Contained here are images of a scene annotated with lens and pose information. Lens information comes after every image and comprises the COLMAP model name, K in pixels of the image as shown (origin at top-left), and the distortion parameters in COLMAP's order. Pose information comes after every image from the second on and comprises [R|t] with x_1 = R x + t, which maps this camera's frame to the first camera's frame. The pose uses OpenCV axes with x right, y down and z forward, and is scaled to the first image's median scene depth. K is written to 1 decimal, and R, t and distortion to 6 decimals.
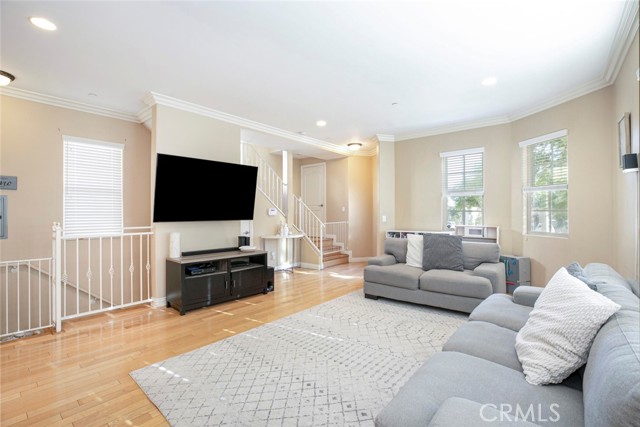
lens RADIAL K [[292.4, 0, 320.0], [0, 292.4, 213.5], [0, 0, 1]] dist [-0.033958, 0.000127]
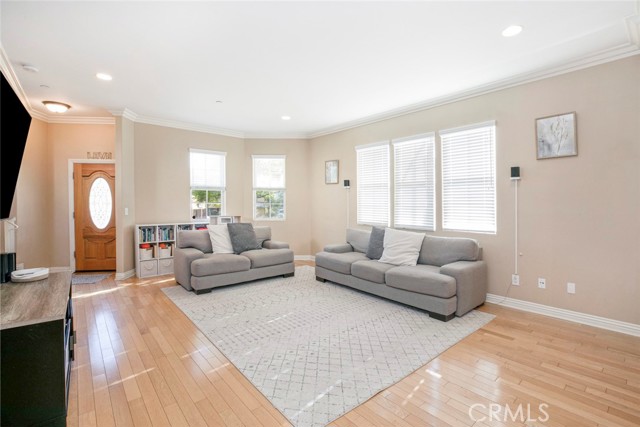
lens RADIAL K [[292.4, 0, 320.0], [0, 292.4, 213.5], [0, 0, 1]] dist [-0.033958, 0.000127]
pose [[0.168527, -0.028397, 0.985288, -0.784618], [-0.006648, 0.999529, 0.029945, -0.008070], [-0.985675, -0.011597, 0.168259, 0.497209]]
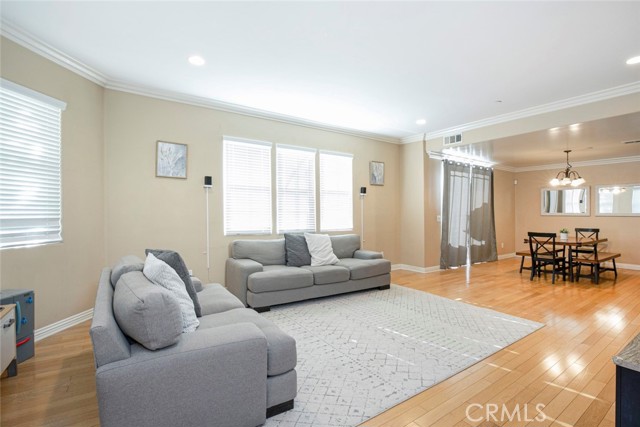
lens RADIAL K [[309.9, 0, 320.0], [0, 309.9, 213.5], [0, 0, 1]] dist [-0.032660, 0.001816]
pose [[-0.964483, -0.004648, 0.264105, -0.043625], [-0.003880, 0.999987, 0.003430, -0.001646], [-0.264117, 0.002283, -0.964488, 1.558388]]
